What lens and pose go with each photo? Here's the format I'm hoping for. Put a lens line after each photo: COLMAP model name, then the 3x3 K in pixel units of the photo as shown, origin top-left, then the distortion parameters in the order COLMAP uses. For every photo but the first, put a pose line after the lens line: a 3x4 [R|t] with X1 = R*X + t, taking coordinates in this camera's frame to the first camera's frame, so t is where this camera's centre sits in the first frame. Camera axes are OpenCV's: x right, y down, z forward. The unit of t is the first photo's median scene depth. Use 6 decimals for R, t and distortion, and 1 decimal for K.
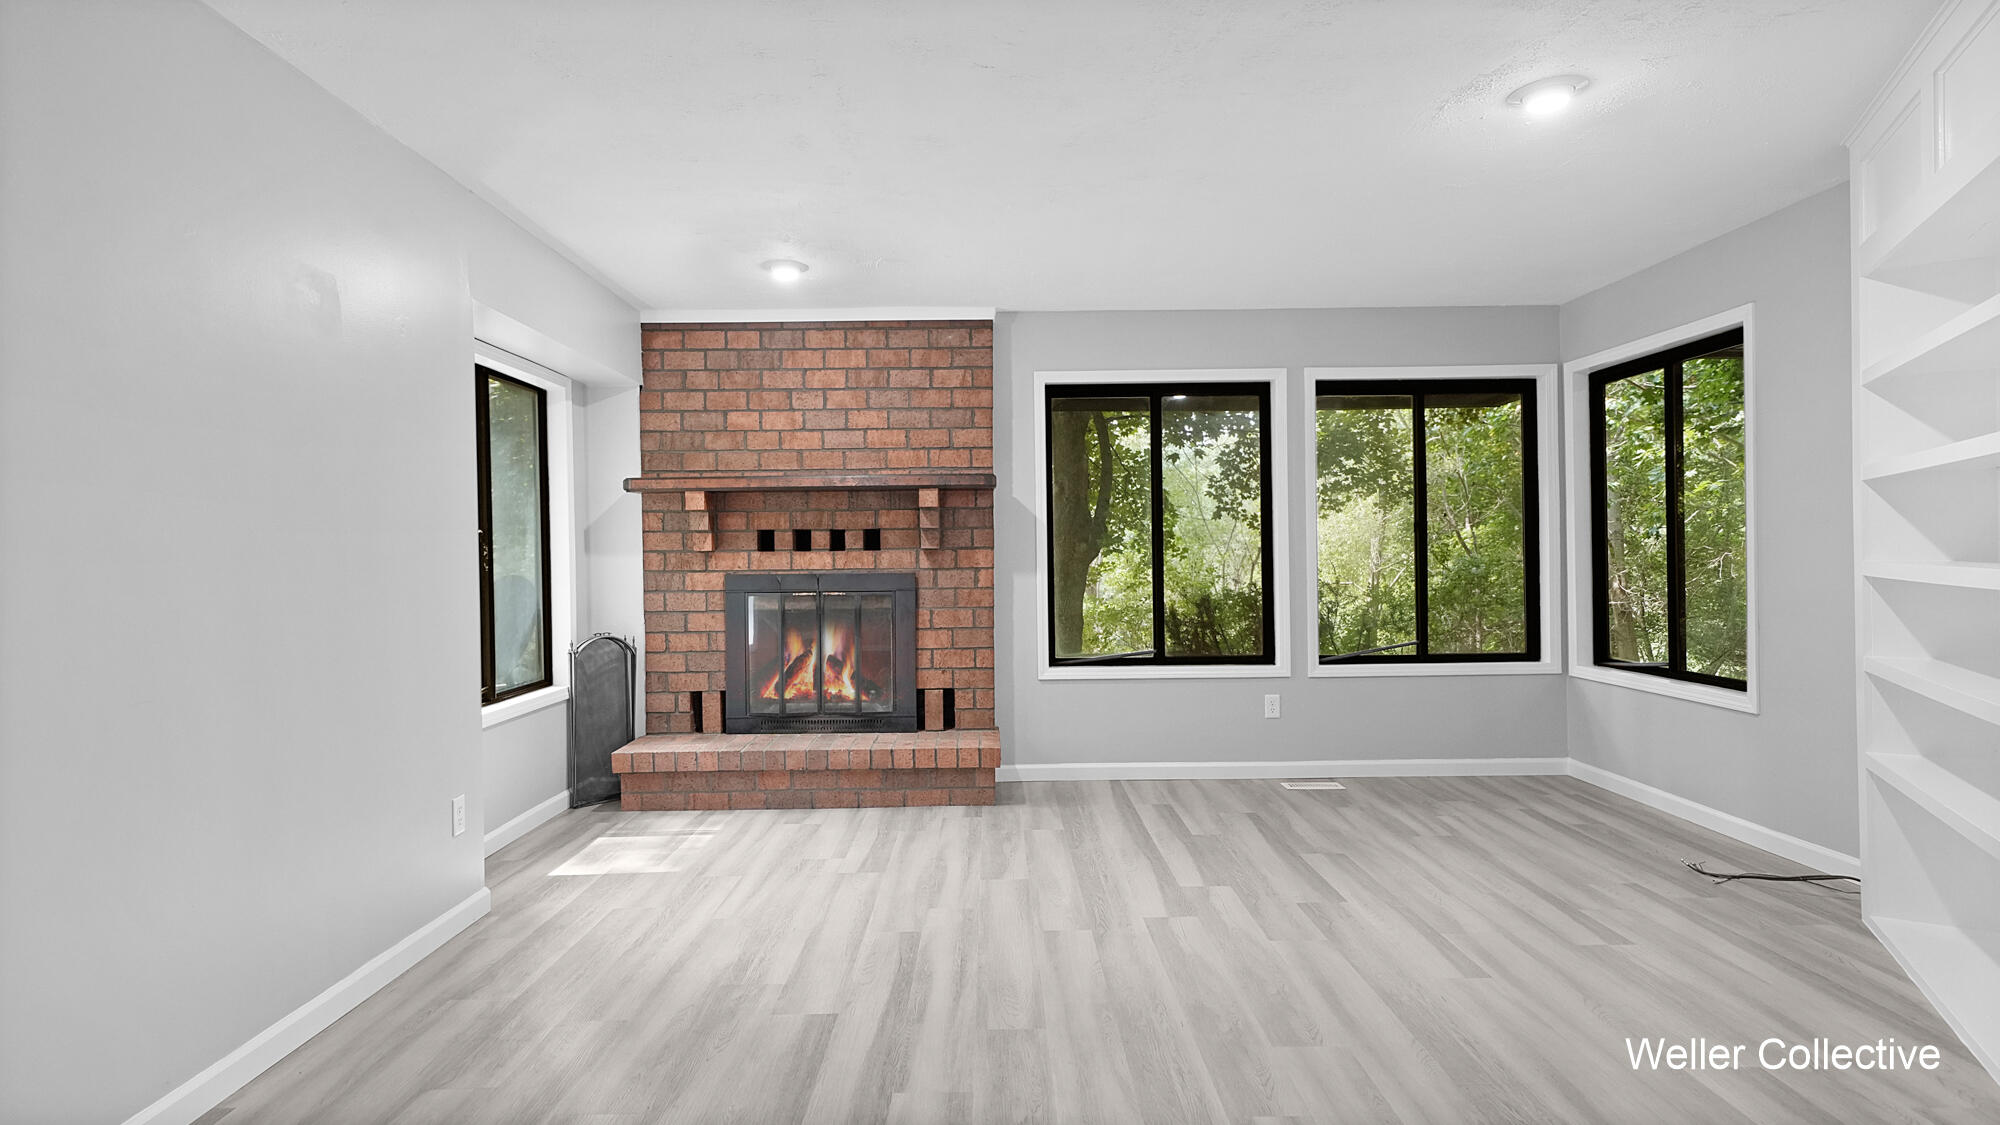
lens RADIAL K [[1048.3, 0, 995.2], [0, 1048.3, 554.5], [0, 0, 1]] dist [0.006596, 0.000330]
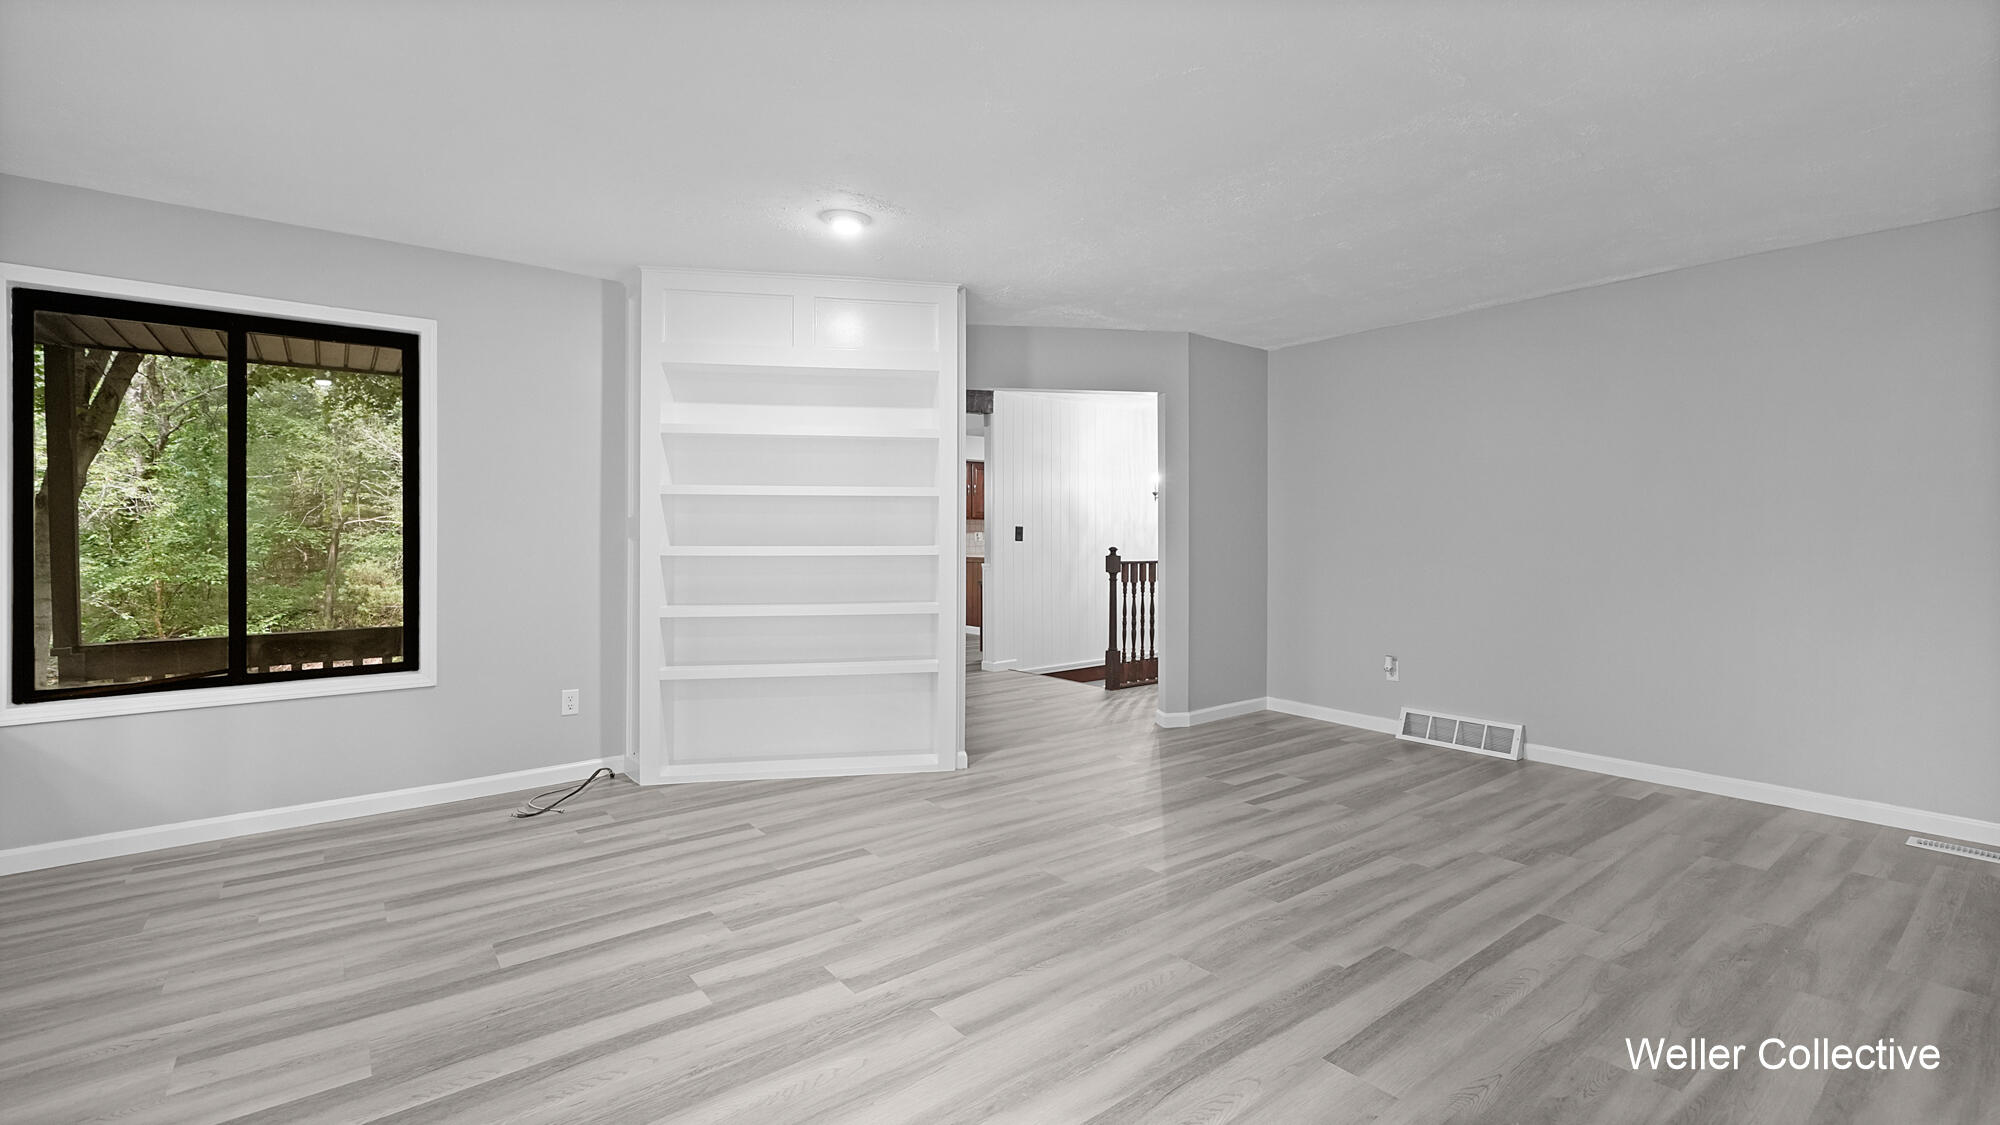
lens RADIAL K [[844.5, 0, 994.9], [0, 844.5, 554.9], [0, 0, 1]] dist [-0.000185, -0.000011]
pose [[-0.607034, -0.003160, 0.794670, -0.444671], [0.009284, 0.999896, 0.011068, 0.009888], [-0.794622, 0.014096, -0.606941, 1.350312]]
